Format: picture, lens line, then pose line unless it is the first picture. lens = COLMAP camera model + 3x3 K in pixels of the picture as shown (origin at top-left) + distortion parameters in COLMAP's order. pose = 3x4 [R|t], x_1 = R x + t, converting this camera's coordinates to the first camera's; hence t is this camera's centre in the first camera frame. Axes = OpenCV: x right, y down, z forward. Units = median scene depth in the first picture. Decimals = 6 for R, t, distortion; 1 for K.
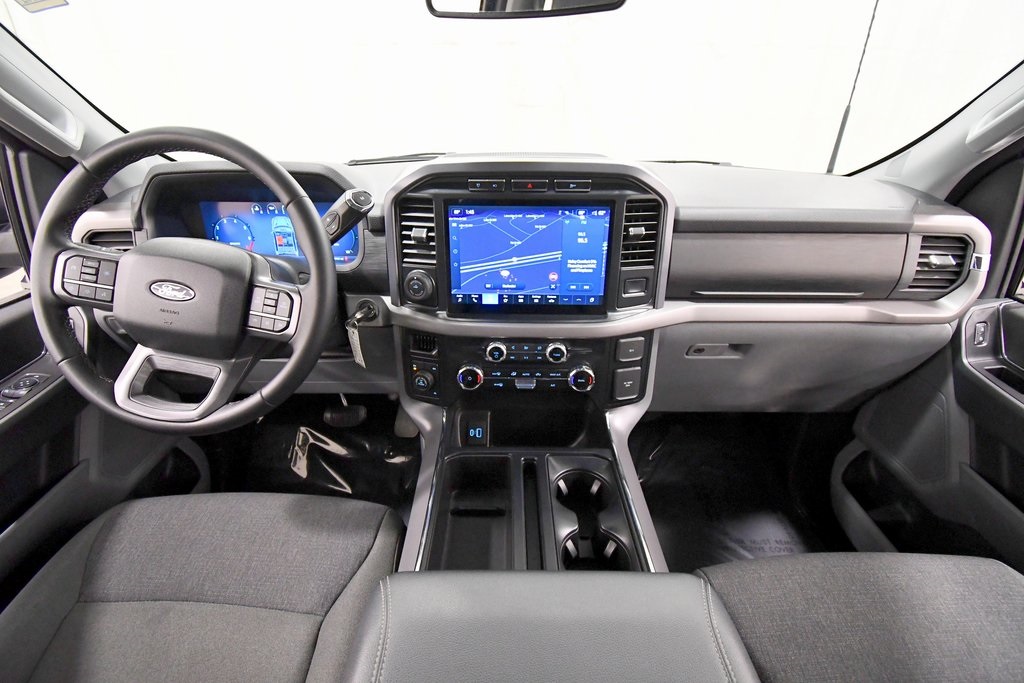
lens RADIAL K [[449.6, 0, 509.7], [0, 449.6, 342.8], [0, 0, 1]] dist [-0.002032, -0.000388]
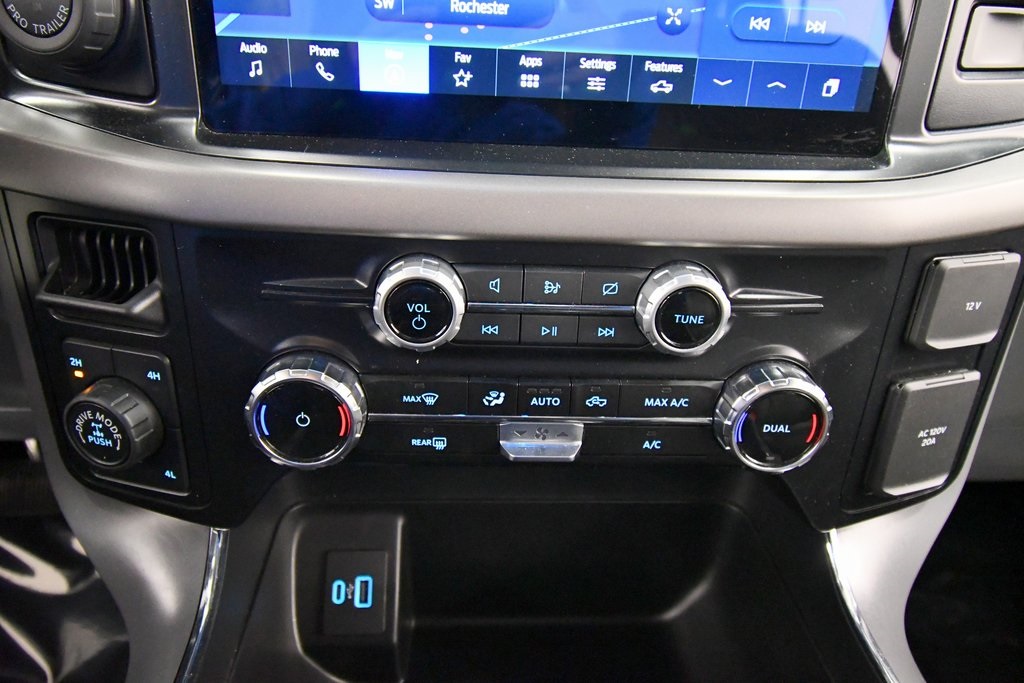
lens RADIAL K [[663.5, 0, 493.6], [0, 663.5, 344.4], [0, 0, 1]] dist [-0.001492, -0.003236]
pose [[0.998382, 0.007192, 0.056407, -0.011603], [-0.009513, 0.999114, 0.040991, 0.026645], [-0.056062, -0.041461, 0.997566, 0.669779]]
